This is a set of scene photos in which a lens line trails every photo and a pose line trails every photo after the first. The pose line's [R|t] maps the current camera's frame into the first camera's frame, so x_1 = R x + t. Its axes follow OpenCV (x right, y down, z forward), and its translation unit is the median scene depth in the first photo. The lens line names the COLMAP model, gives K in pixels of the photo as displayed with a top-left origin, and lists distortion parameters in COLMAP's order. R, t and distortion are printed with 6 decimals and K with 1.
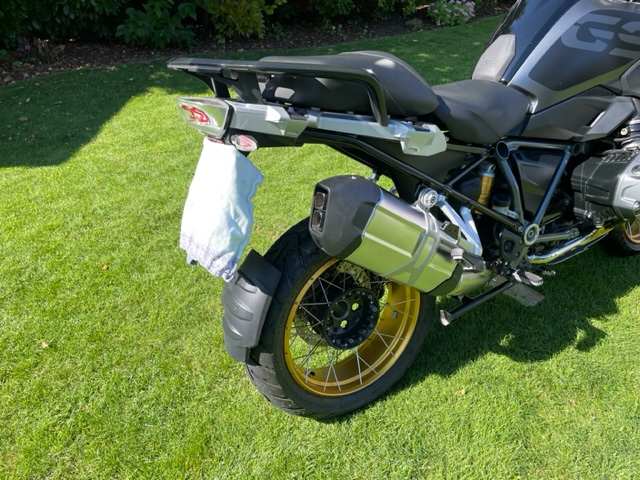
lens RADIAL K [[488.8, 0, 317.5], [0, 488.8, 225.2], [0, 0, 1]] dist [0.100699, -0.142518]
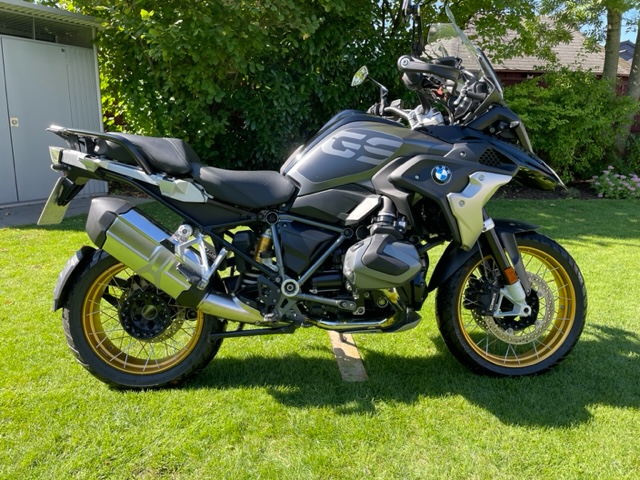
lens RADIAL K [[487.3, 0, 331.4], [0, 487.3, 229.4], [0, 0, 1]] dist [0.091515, -0.143289]
pose [[0.883494, 0.125184, -0.451407, 1.086098], [-0.258765, 0.933687, -0.247525, 0.162987], [0.390487, 0.335495, 0.857300, -0.082920]]
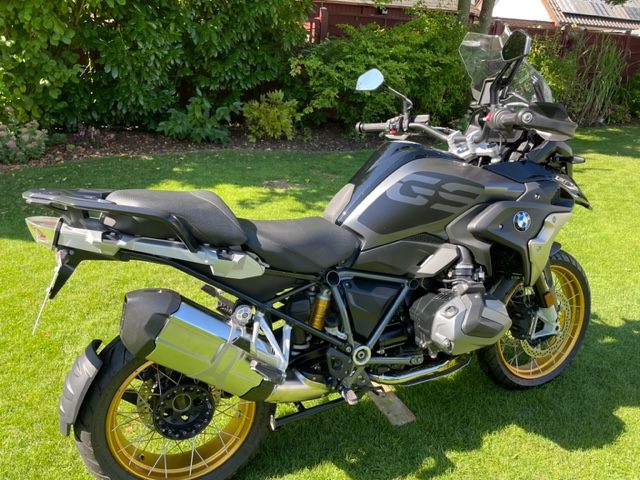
lens RADIAL K [[488.8, 0, 317.5], [0, 488.8, 225.2], [0, 0, 1]] dist [0.100699, -0.142518]
pose [[0.986568, 0.100108, -0.129079, 0.453583], [-0.120574, 0.979400, -0.161982, -0.079283], [0.110204, 0.175370, 0.978315, -0.154745]]
